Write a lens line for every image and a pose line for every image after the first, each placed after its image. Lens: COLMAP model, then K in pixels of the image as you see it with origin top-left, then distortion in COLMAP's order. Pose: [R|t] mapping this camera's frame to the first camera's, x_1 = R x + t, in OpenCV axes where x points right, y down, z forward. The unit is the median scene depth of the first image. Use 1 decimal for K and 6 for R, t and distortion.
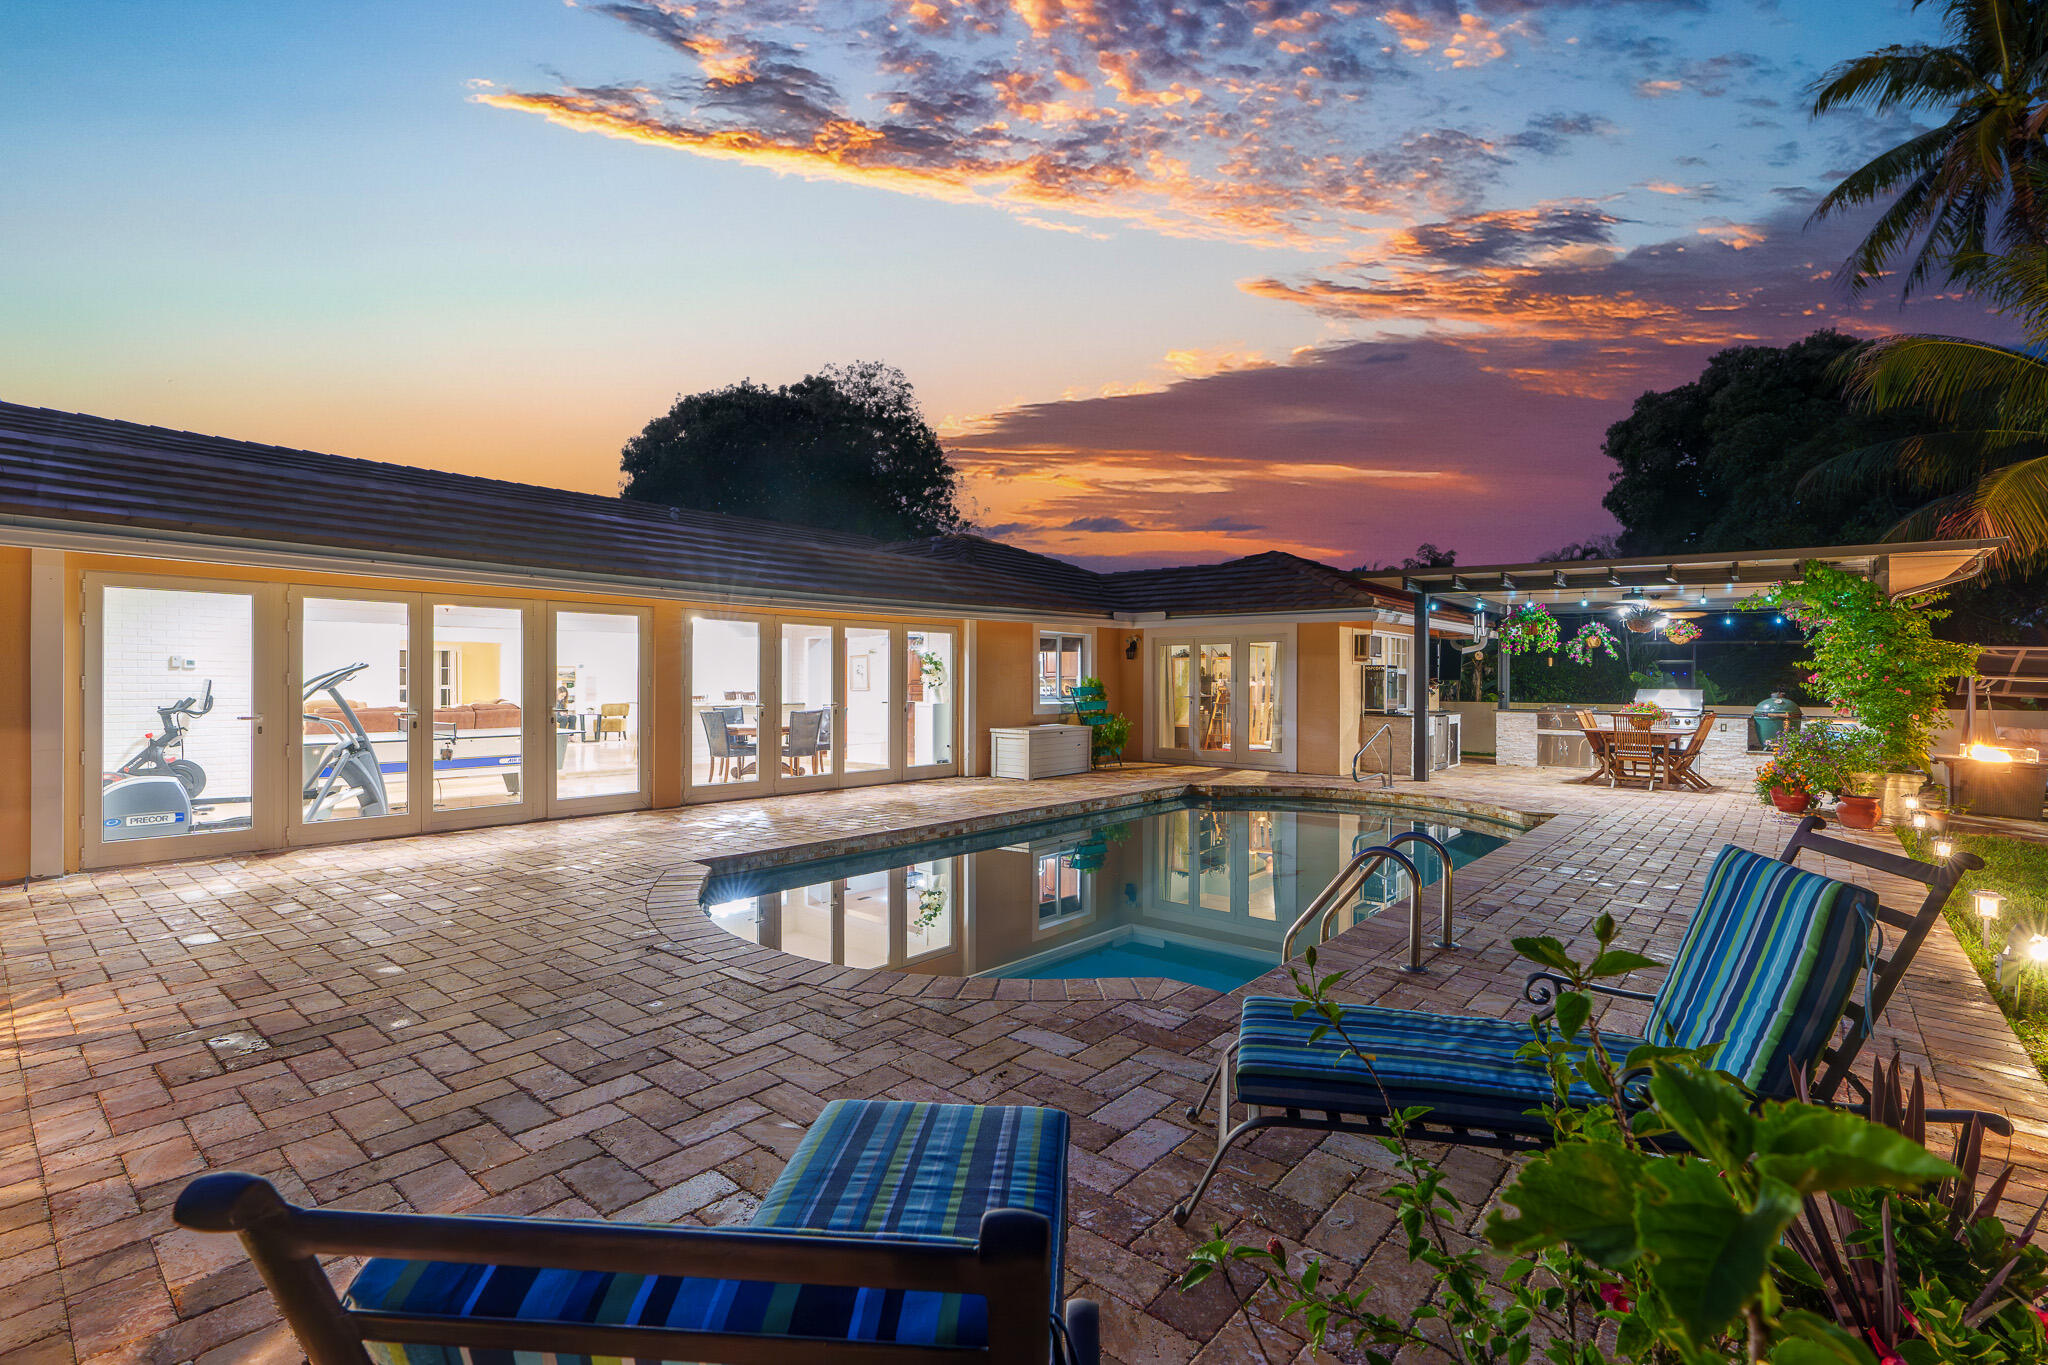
lens RADIAL K [[942.8, 0, 1021.5], [0, 942.8, 685.7], [0, 0, 1]] dist [-0.008340, 0.003680]
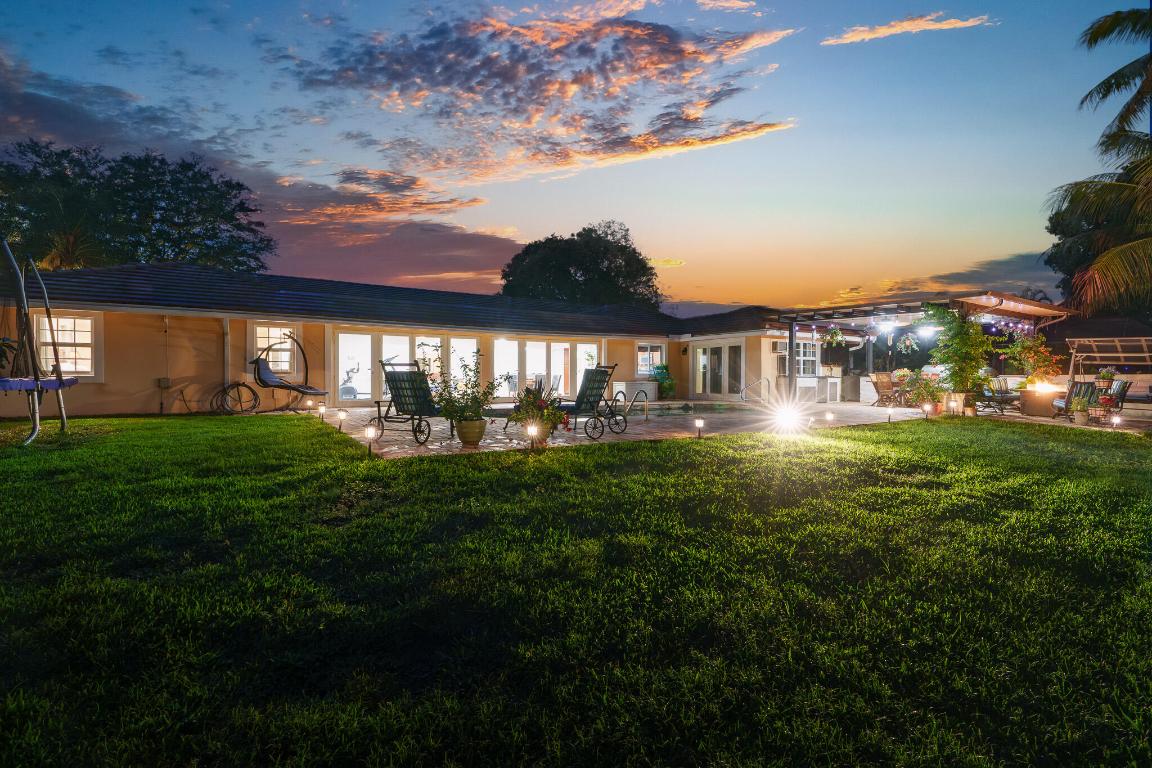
lens RADIAL K [[530.3, 0, 572.0], [0, 530.3, 382.8], [0, 0, 1]] dist [-0.008340, 0.003680]
pose [[0.954603, -0.001526, -0.297876, 0.252579], [0.001620, 0.999999, 0.000069, 0.041758], [0.297876, -0.000548, 0.954605, -0.344290]]
